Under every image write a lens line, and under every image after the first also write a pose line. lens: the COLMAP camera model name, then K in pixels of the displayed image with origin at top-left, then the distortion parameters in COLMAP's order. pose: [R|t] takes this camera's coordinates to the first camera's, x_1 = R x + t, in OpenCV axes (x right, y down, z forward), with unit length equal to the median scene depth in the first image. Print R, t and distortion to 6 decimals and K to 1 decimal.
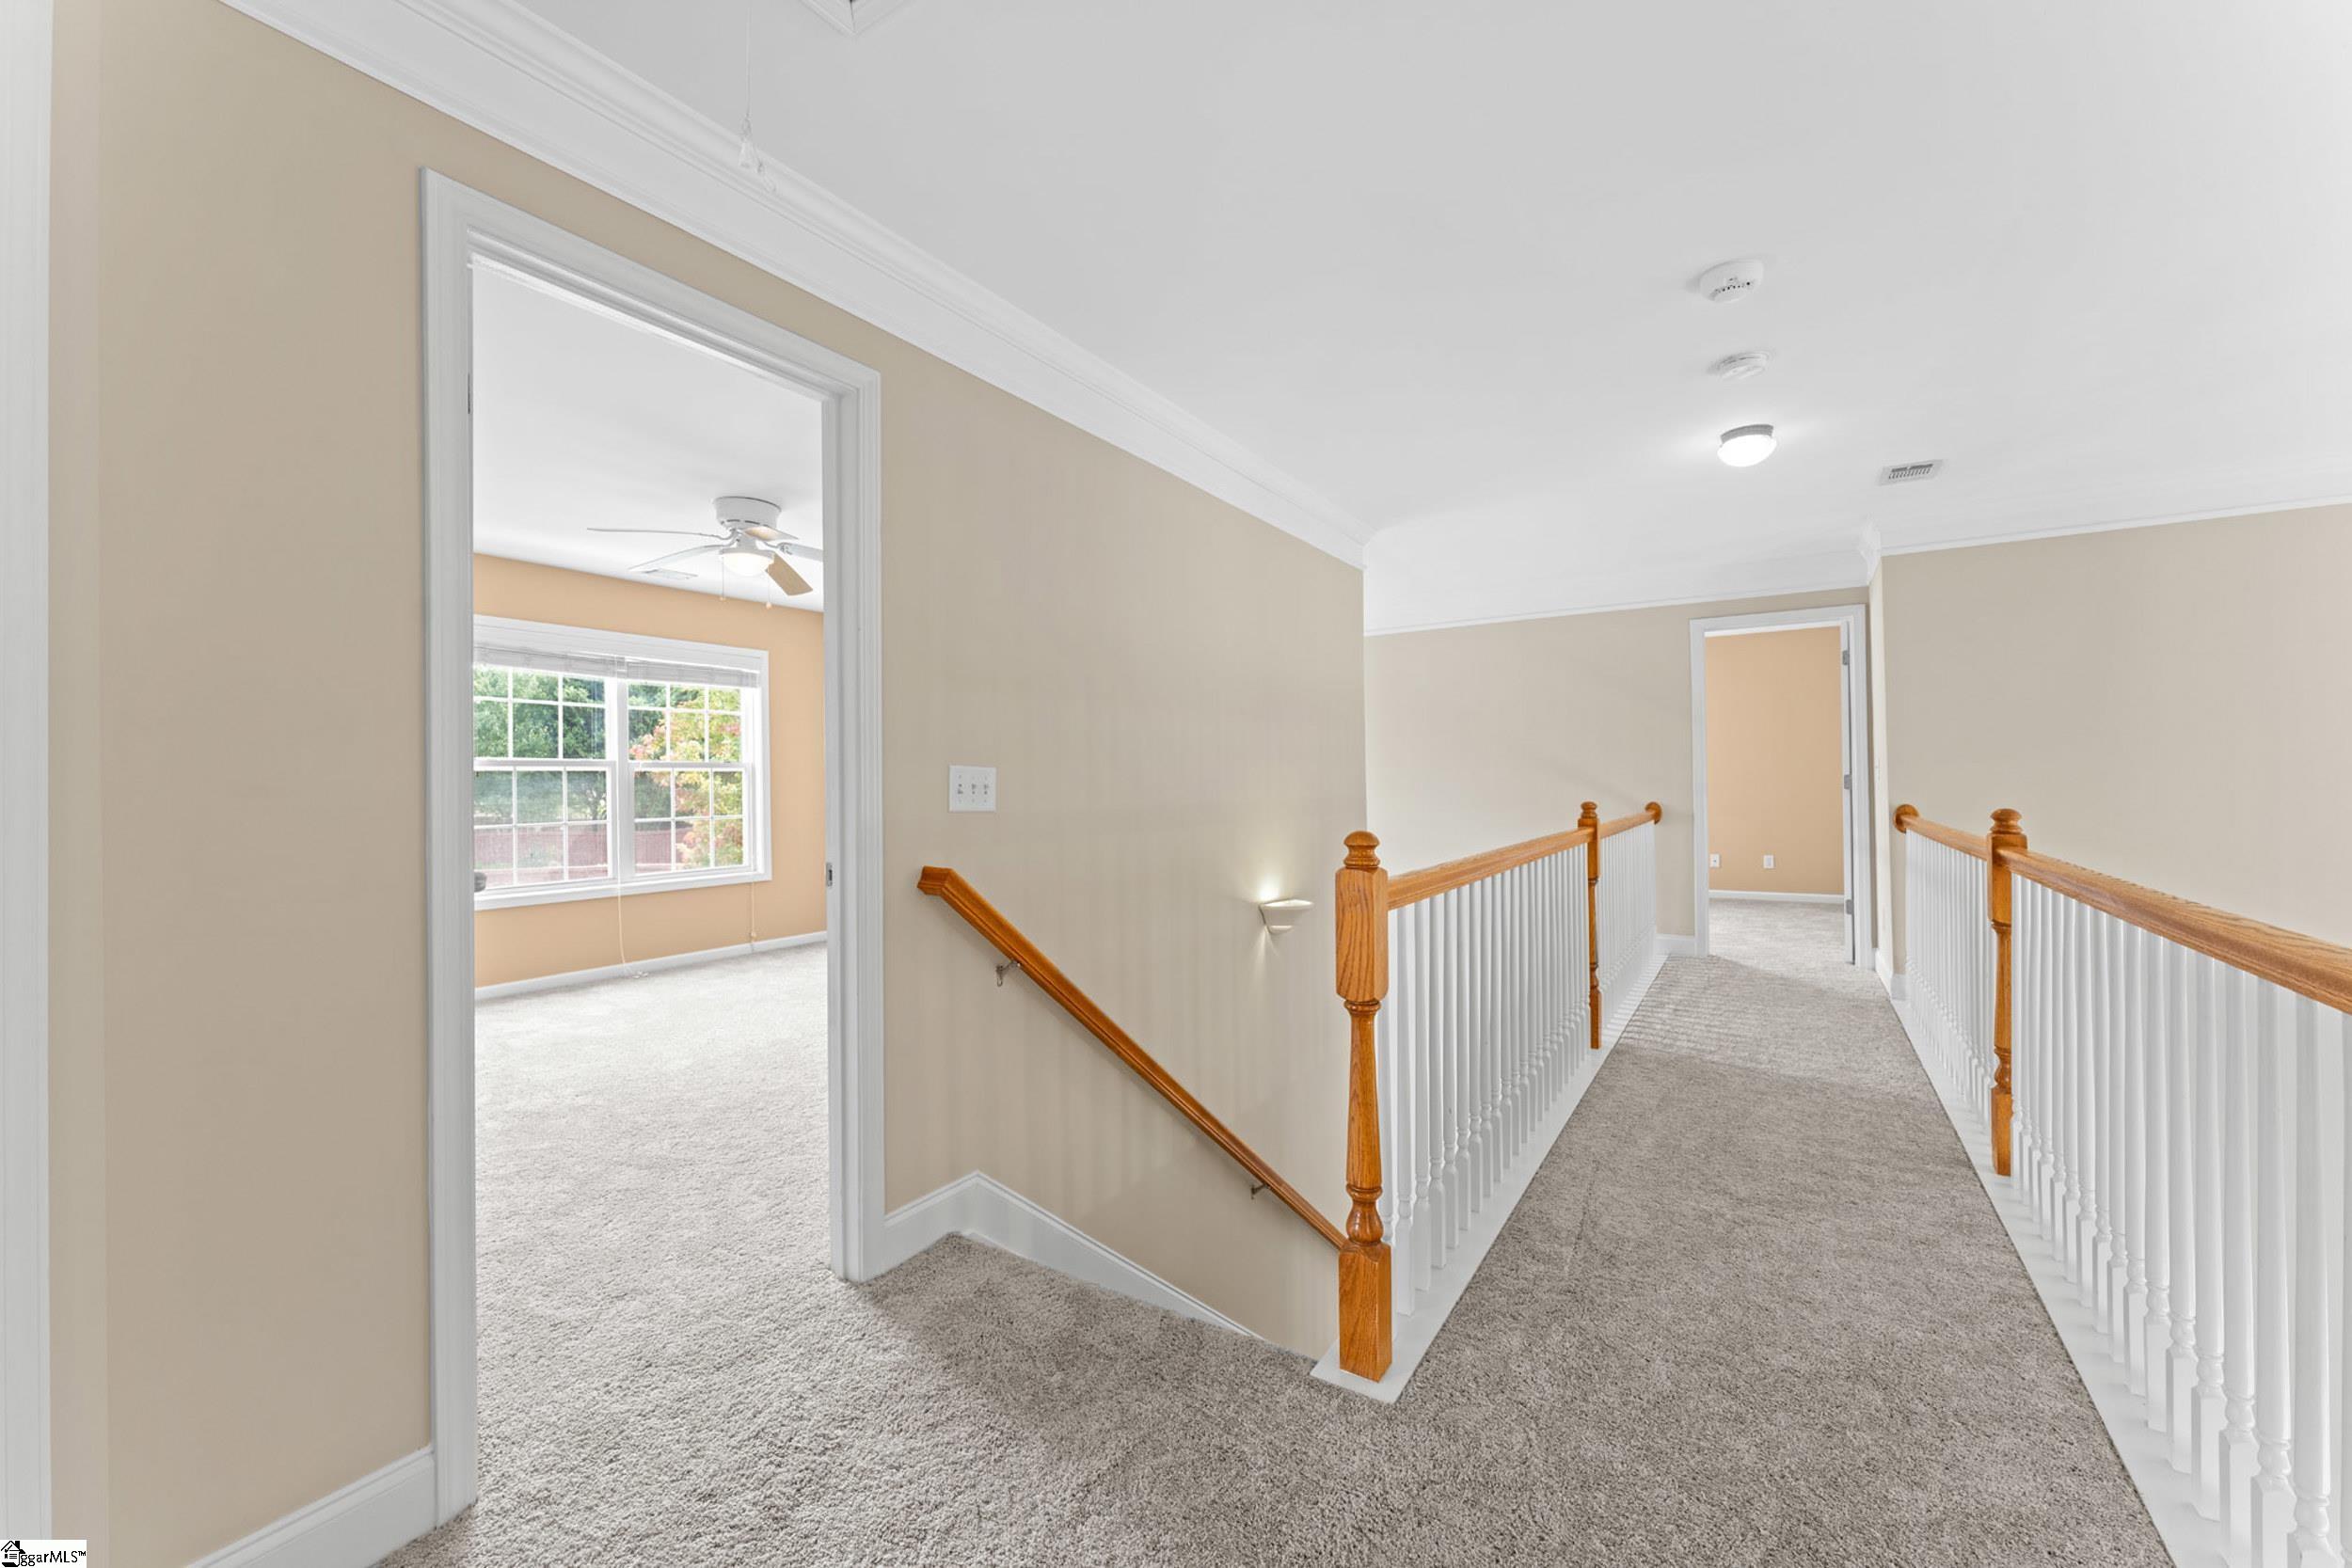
lens RADIAL K [[929.8, 0, 1176.0], [0, 929.8, 784.0], [0, 0, 1]] dist [0.001212, 0.000054]
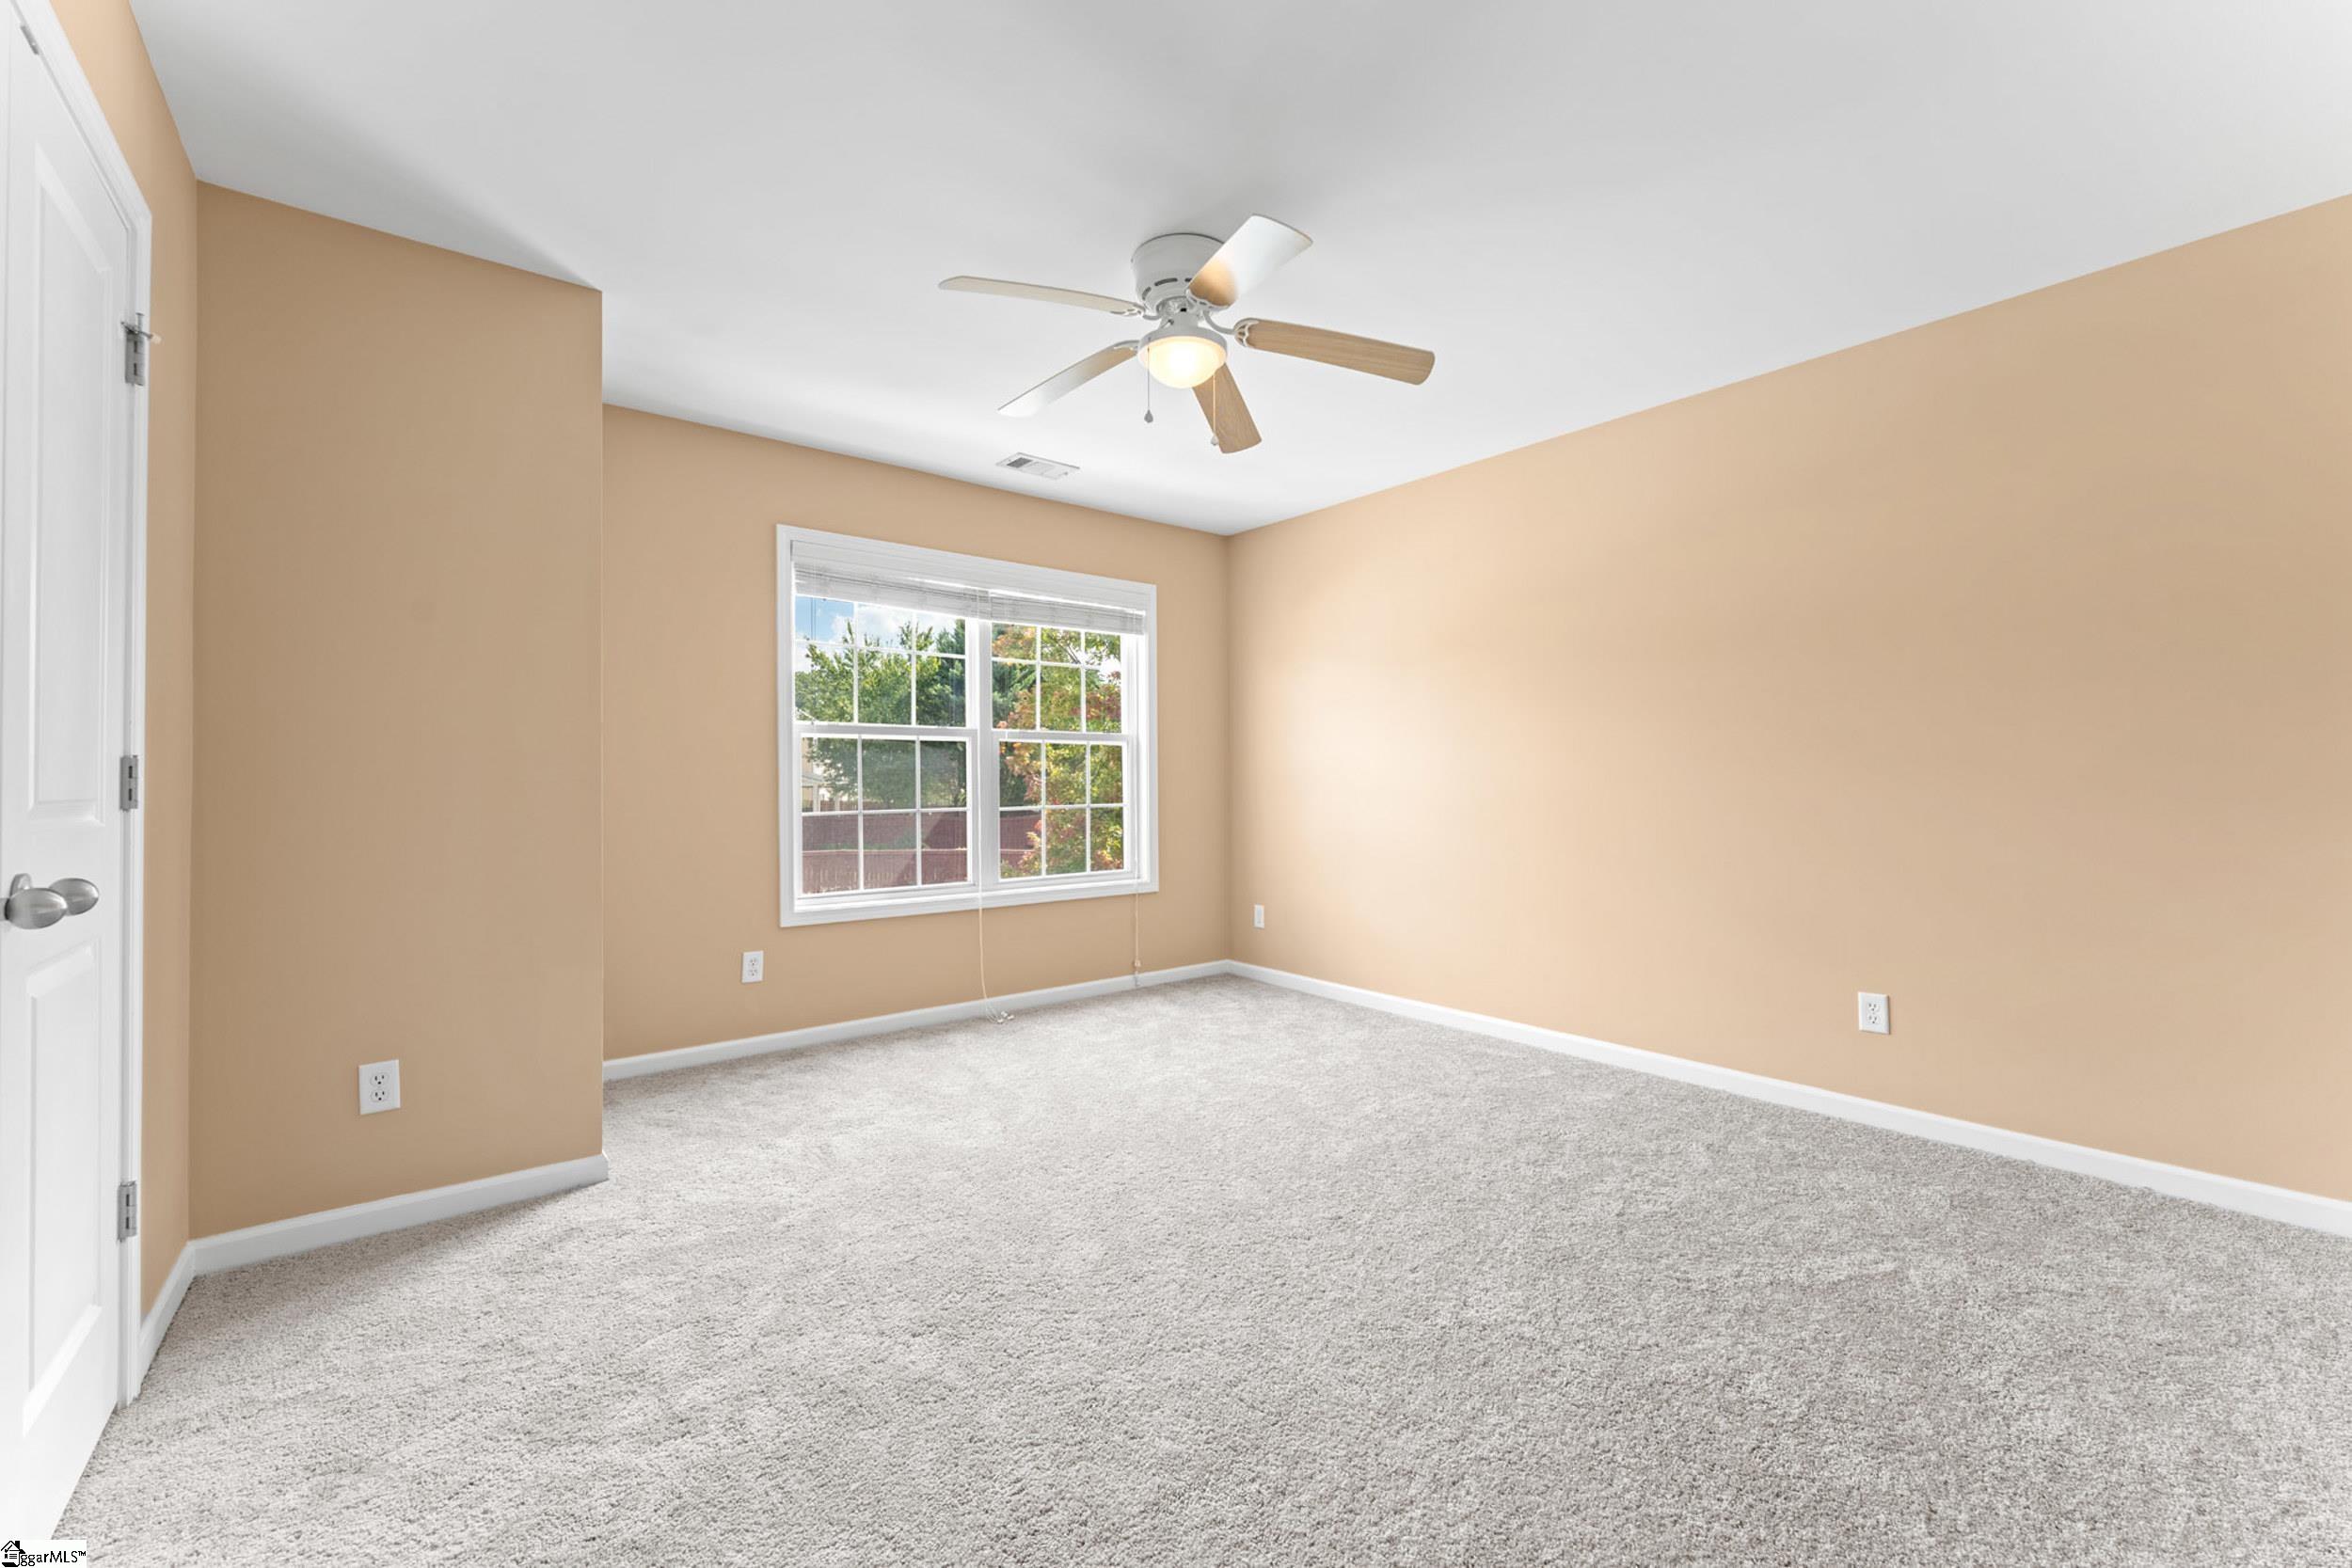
lens RADIAL K [[929.8, 0, 1176.0], [0, 929.8, 784.0], [0, 0, 1]] dist [0.001212, 0.000054]
pose [[0.946666, 0.008571, -0.322104, -0.205369], [-0.007355, 0.999960, 0.004992, 0.015105], [0.322134, -0.002357, 0.946691, 0.335916]]
